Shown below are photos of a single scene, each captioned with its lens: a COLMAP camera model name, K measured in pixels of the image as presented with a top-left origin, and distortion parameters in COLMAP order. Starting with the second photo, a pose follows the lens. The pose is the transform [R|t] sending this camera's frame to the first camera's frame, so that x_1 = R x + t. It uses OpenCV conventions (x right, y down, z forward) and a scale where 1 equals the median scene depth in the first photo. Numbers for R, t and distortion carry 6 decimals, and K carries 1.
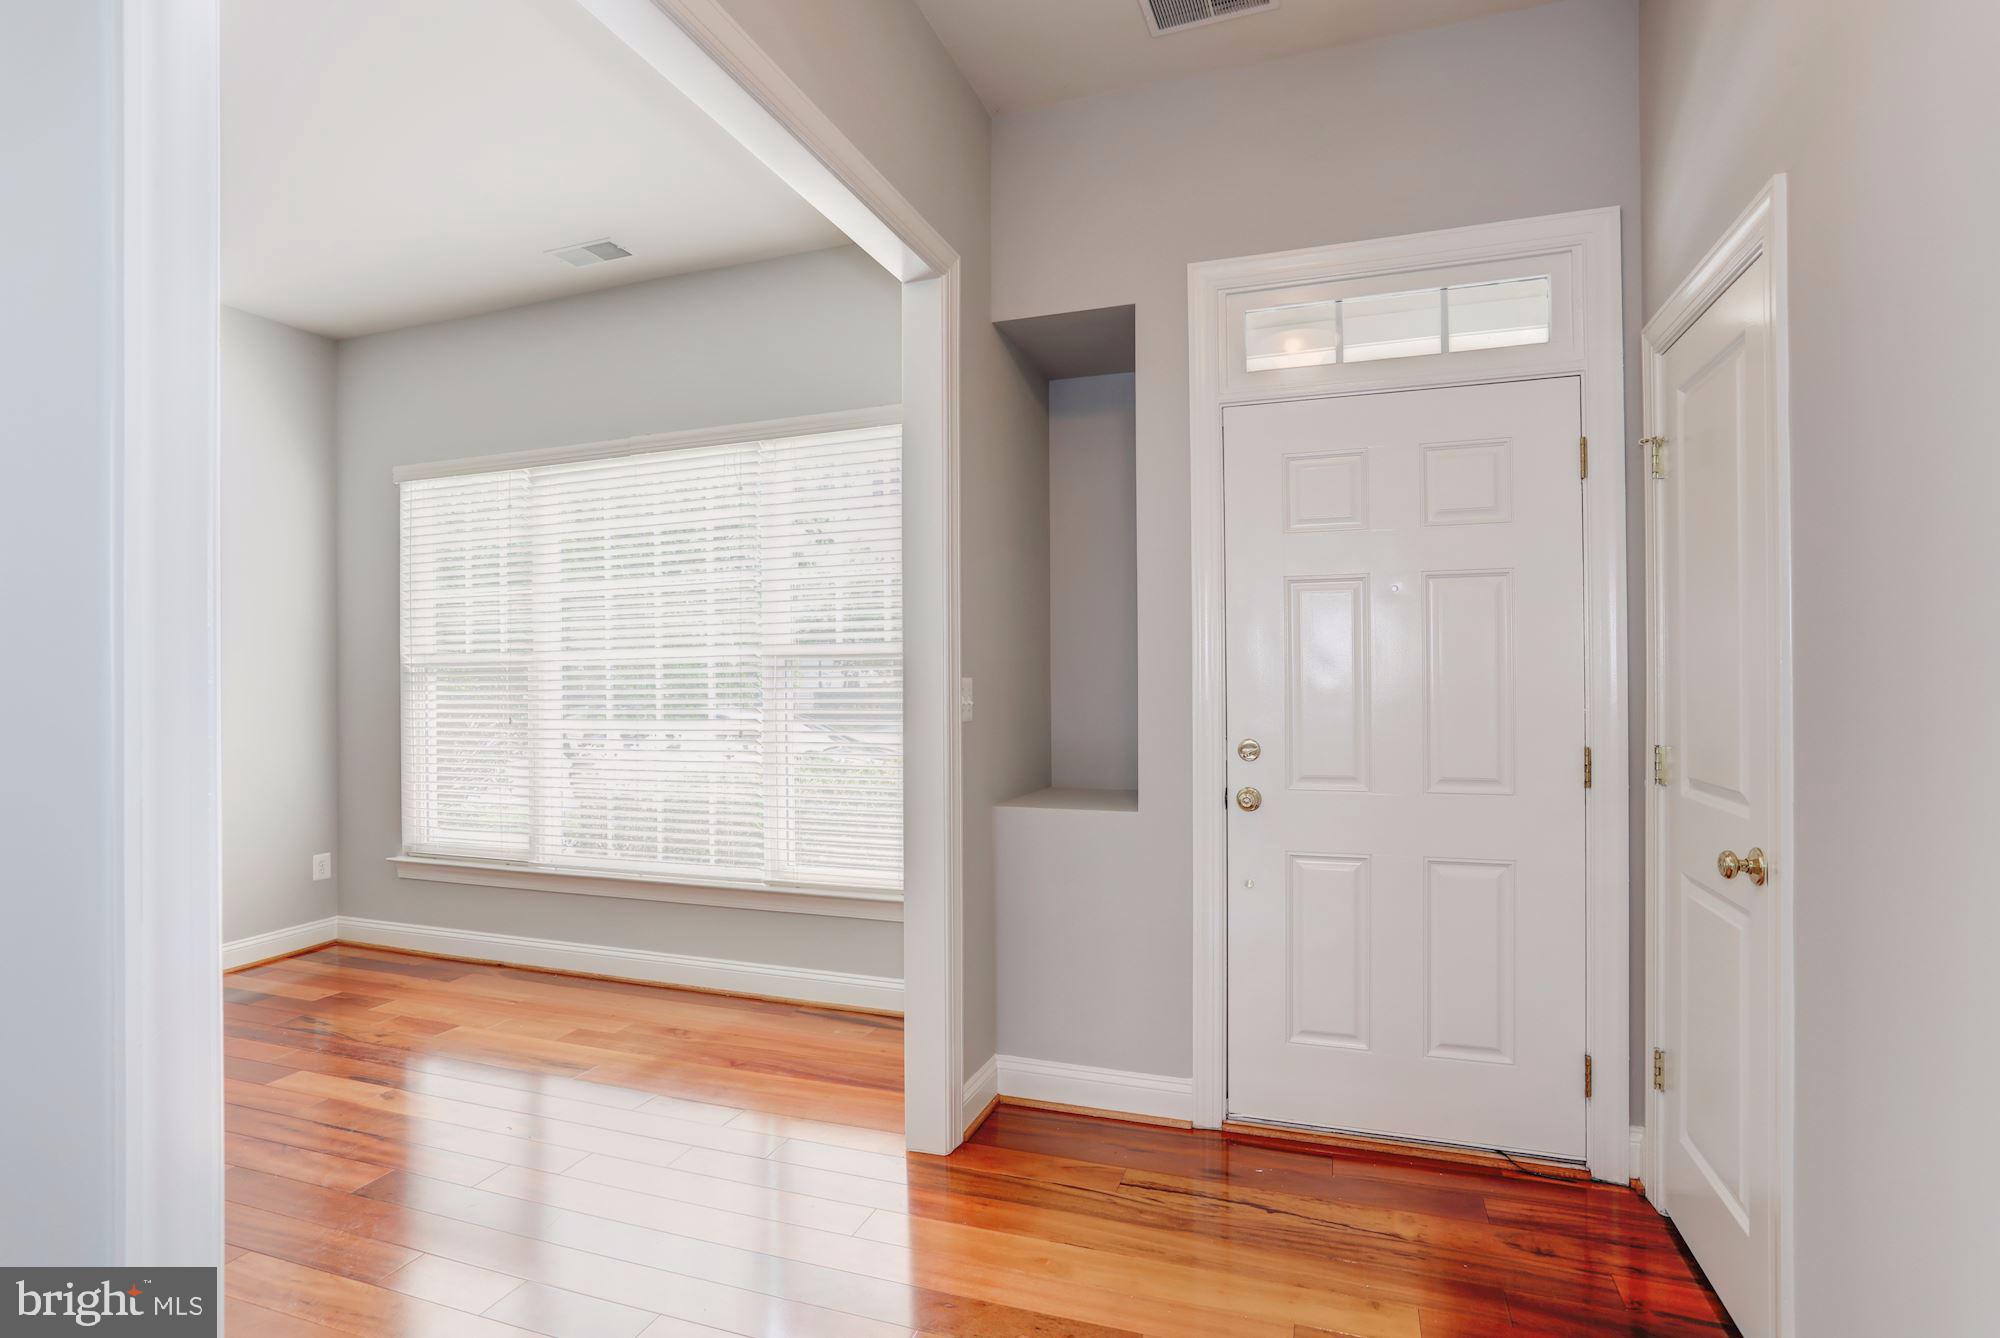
lens RADIAL K [[978.2, 0, 1000.0], [0, 978.2, 669.0], [0, 0, 1]] dist [-0.004532, -0.000279]
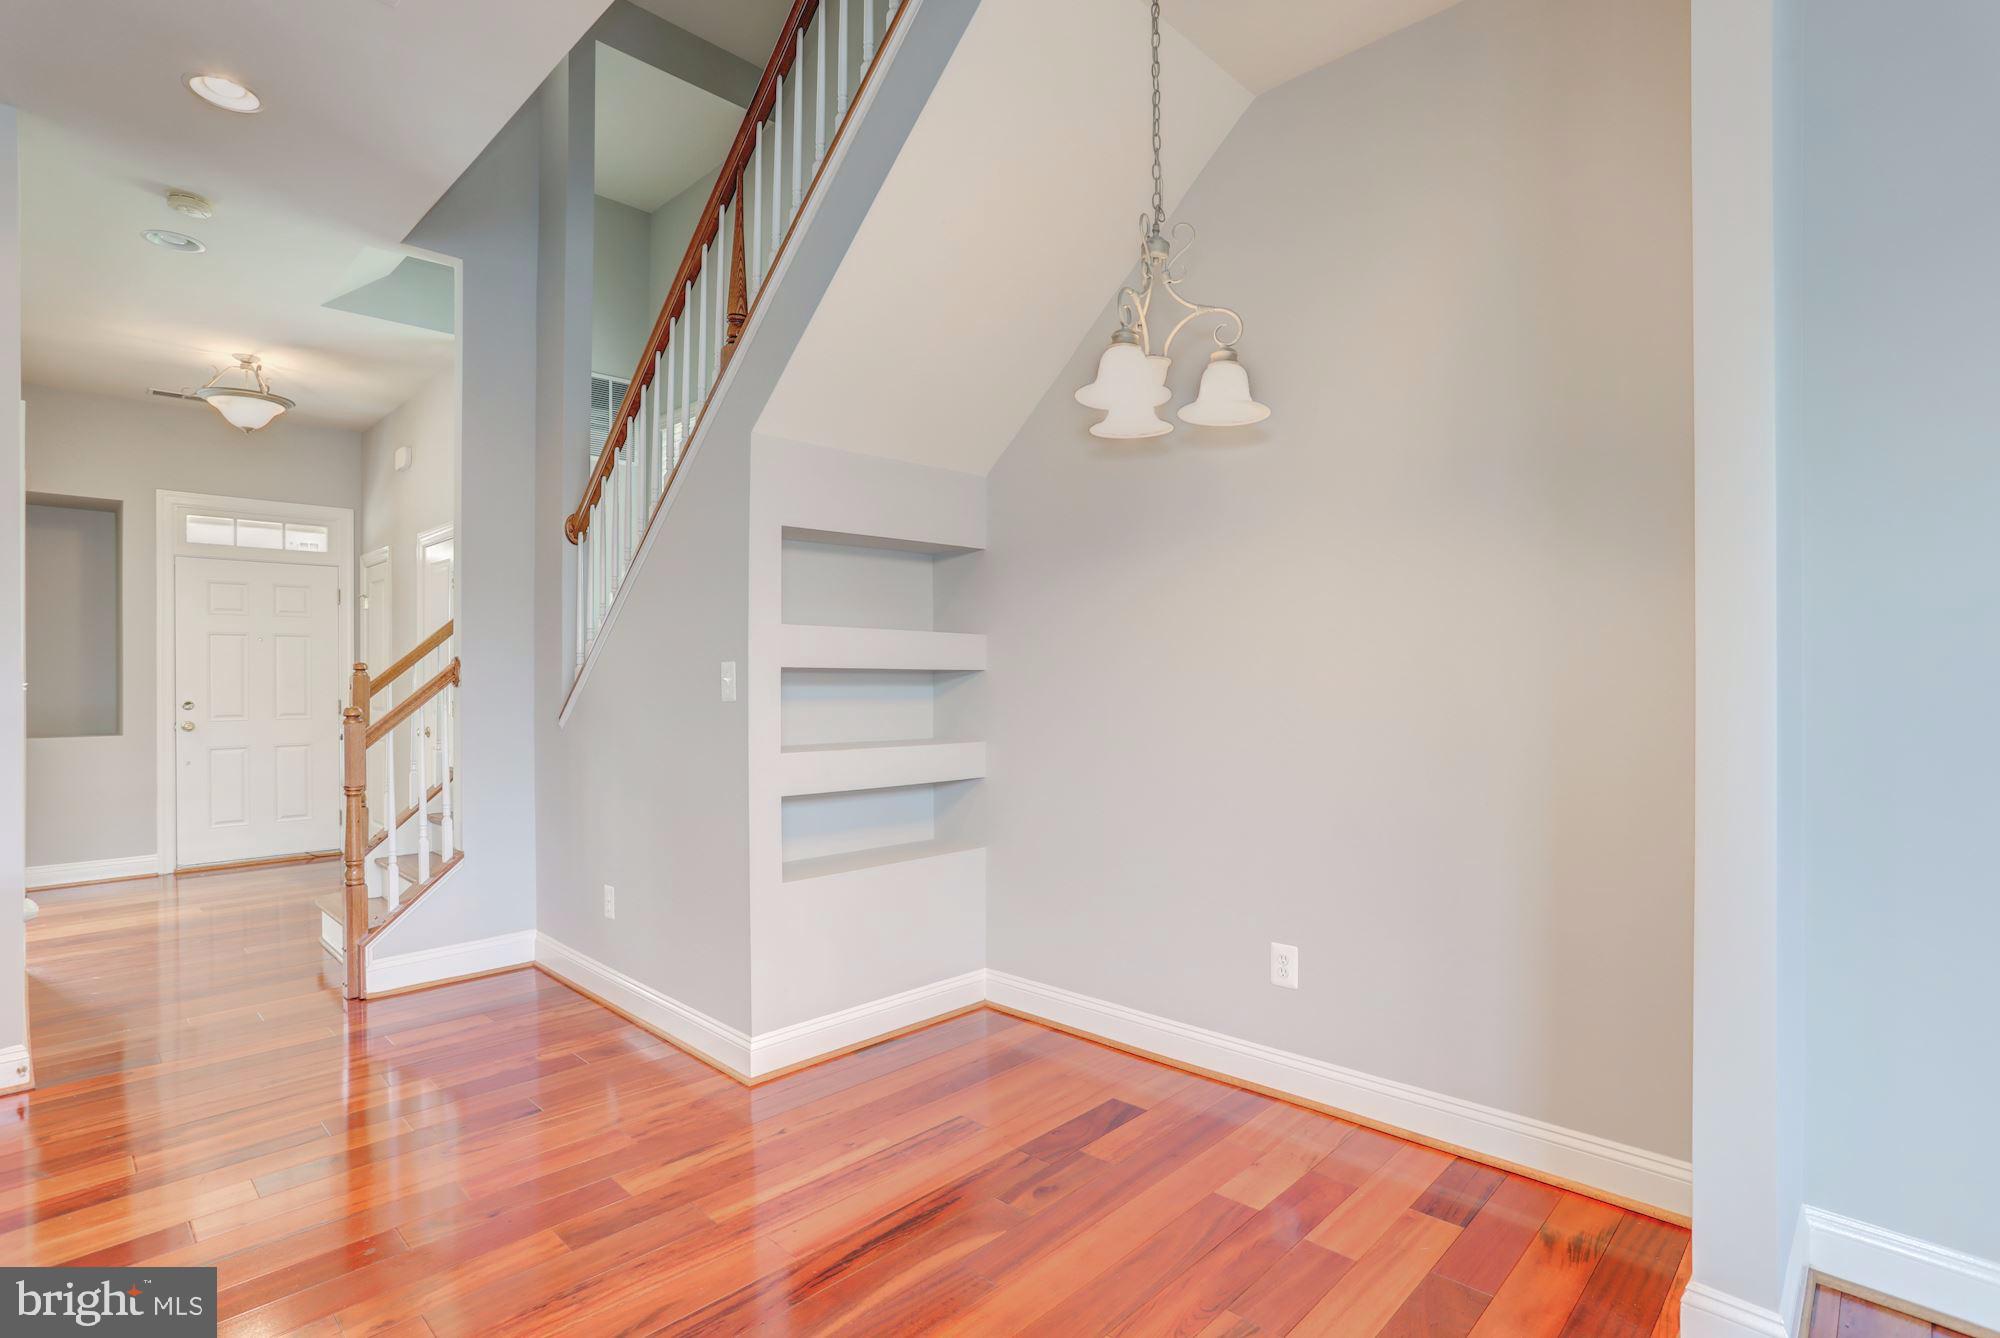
lens RADIAL K [[978.2, 0, 1000.0], [0, 978.2, 669.0], [0, 0, 1]] dist [-0.004532, -0.000279]
pose [[0.414187, 0.005480, 0.910176, -1.044886], [-0.005835, 0.999977, -0.003366, -0.006058], [-0.910173, -0.003917, 0.414209, -1.692702]]
